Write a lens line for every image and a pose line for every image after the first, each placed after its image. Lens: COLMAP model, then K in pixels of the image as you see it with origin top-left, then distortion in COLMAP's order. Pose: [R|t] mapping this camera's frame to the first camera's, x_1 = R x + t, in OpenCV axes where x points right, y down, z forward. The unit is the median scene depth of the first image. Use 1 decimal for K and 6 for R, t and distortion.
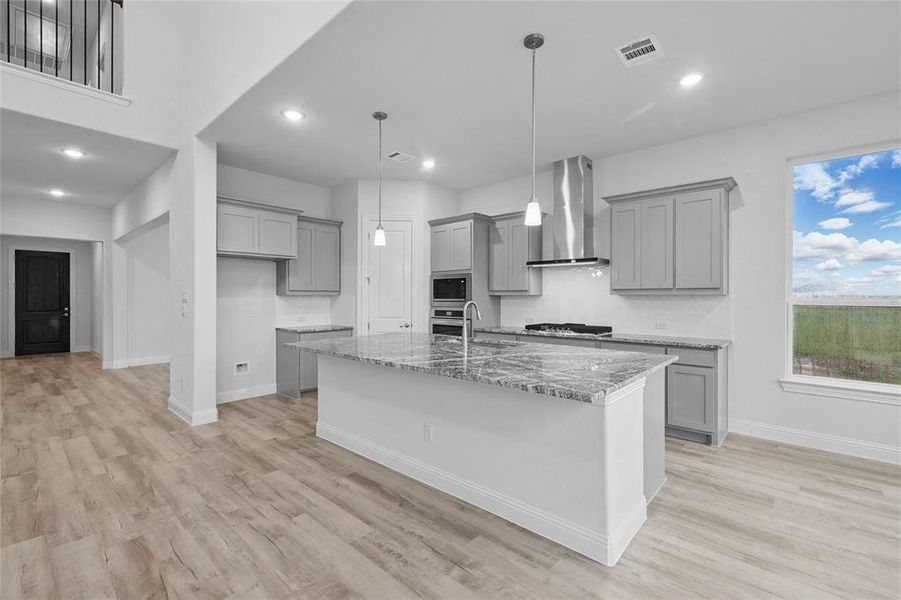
lens RADIAL K [[397.6, 0, 451.7], [0, 397.6, 296.1], [0, 0, 1]] dist [0.004701, 0.000011]
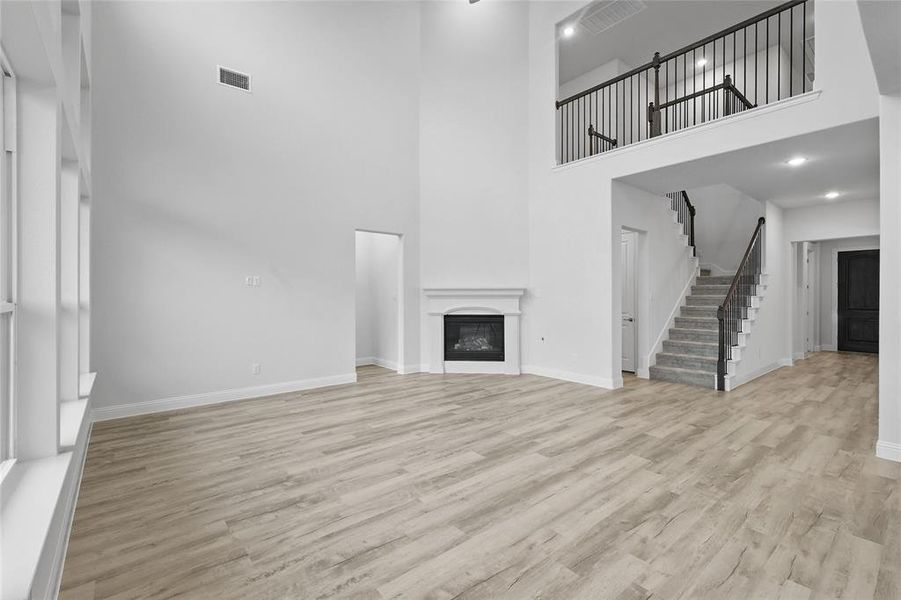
lens RADIAL K [[397.6, 0, 451.7], [0, 397.6, 296.1], [0, 0, 1]] dist [0.004701, 0.000011]
pose [[-0.143749, 0.001718, -0.989613, 0.310854], [0.001213, 0.999998, 0.001560, 0.000044], [0.989613, -0.000976, -0.143751, 0.304644]]
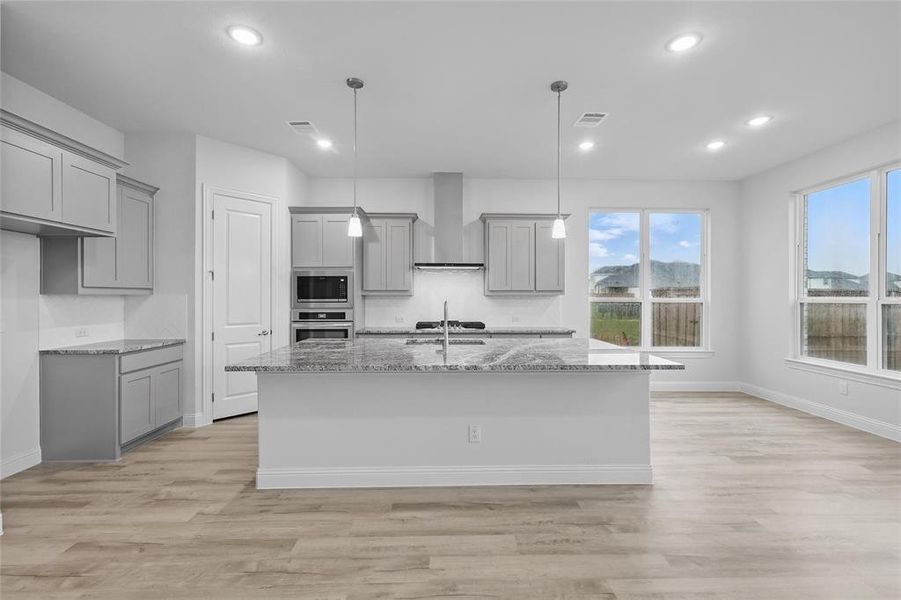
lens RADIAL K [[397.6, 0, 451.7], [0, 397.6, 296.1], [0, 0, 1]] dist [0.004701, 0.000011]
pose [[0.728280, 0.000790, 0.685280, -0.614258], [-0.000528, 1.000000, -0.000592, 0.000251], [-0.685280, 0.000069, 0.728280, 0.246704]]
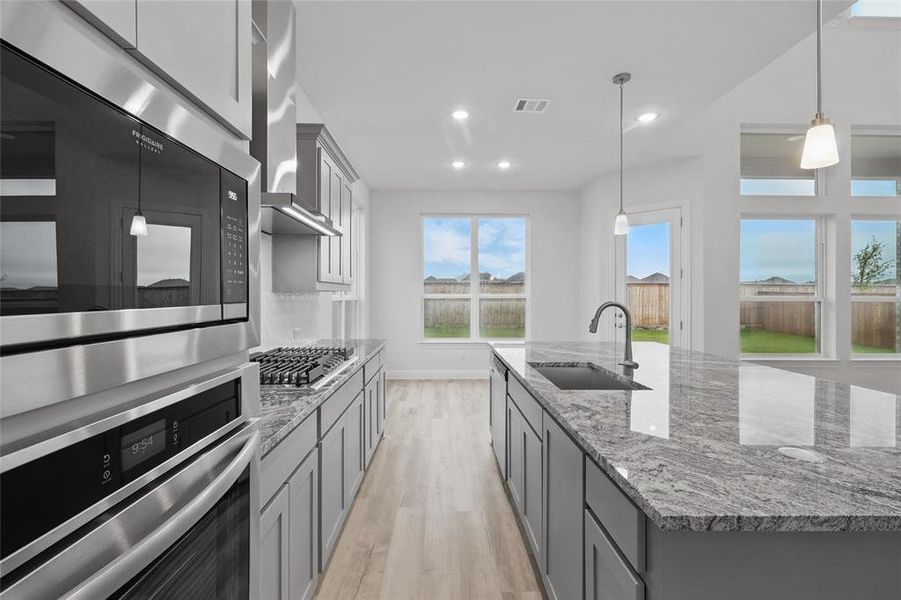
lens RADIAL K [[393.2, 0, 450.8], [0, 393.2, 297.4], [0, 0, 1]] dist [0.001201, 0.000619]
pose [[-0.683114, -0.008520, 0.730262, -0.213083], [-0.003196, 0.999957, 0.008678, 0.000037], [-0.730305, 0.003595, -0.683112, 1.544134]]
